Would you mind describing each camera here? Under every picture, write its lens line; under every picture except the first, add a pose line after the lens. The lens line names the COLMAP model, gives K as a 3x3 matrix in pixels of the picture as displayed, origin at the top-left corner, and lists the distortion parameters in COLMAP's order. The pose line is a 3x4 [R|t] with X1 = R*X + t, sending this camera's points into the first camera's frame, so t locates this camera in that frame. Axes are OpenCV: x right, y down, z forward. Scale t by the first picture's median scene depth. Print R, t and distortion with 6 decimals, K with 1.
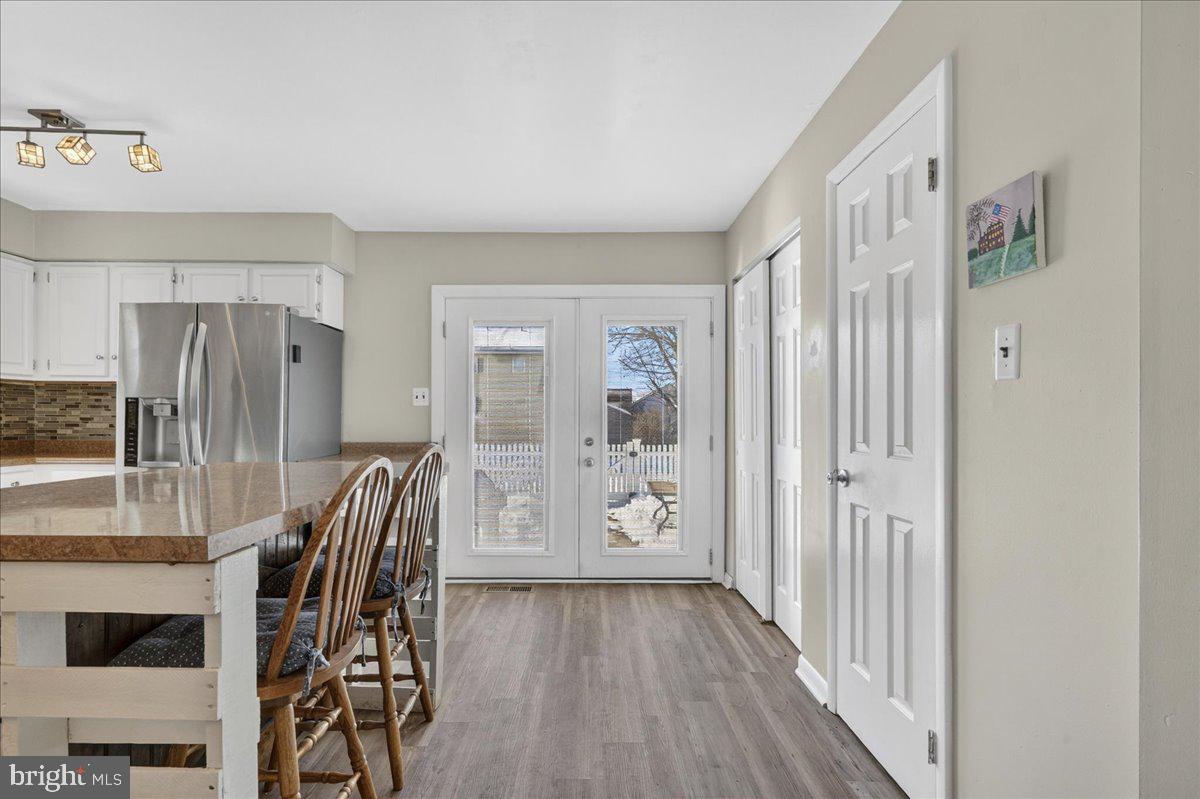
lens RADIAL K [[552.0, 0, 581.7], [0, 552.0, 415.6], [0, 0, 1]] dist [-0.000968, 0.000326]
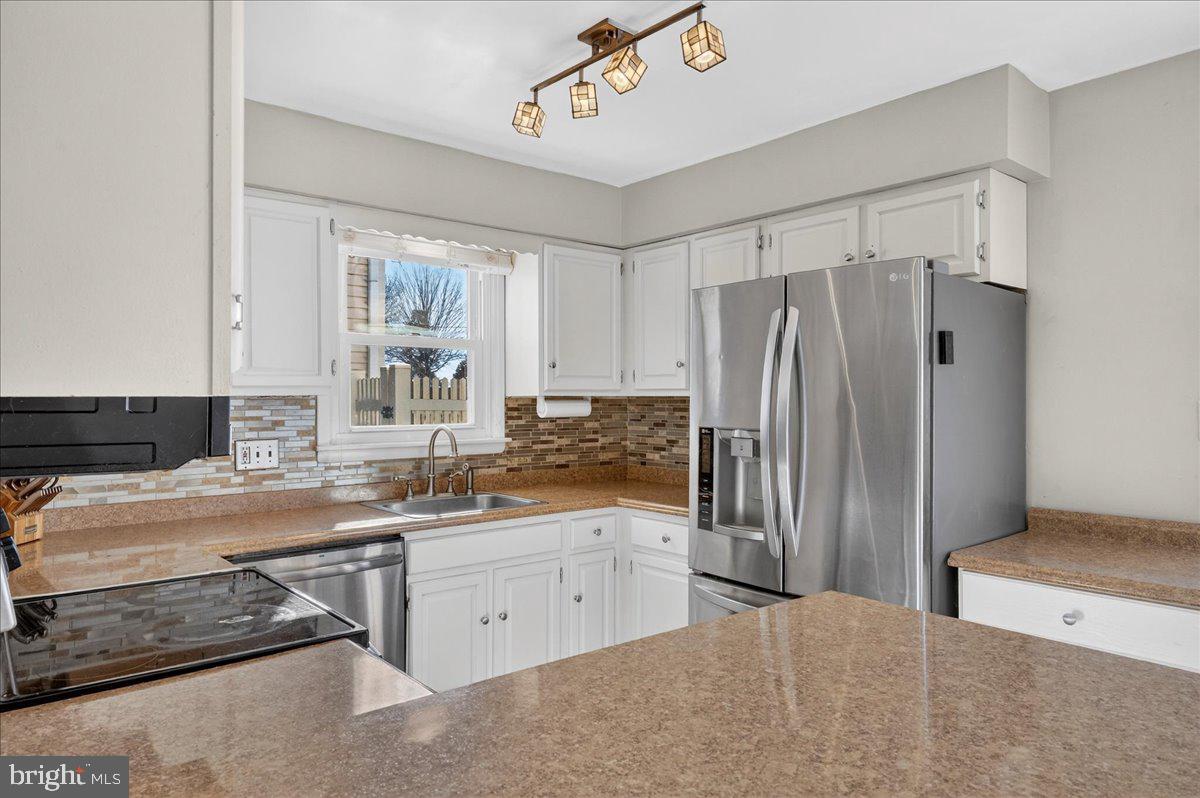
lens RADIAL K [[742.8, 0, 603.1], [0, 742.8, 390.7], [0, 0, 1]] dist [0.004391, 0.001419]
pose [[0.642365, -0.011931, -0.766306, -0.188935], [0.003818, 0.999916, -0.012368, -0.064230], [0.766390, 0.005019, 0.642356, 0.304070]]
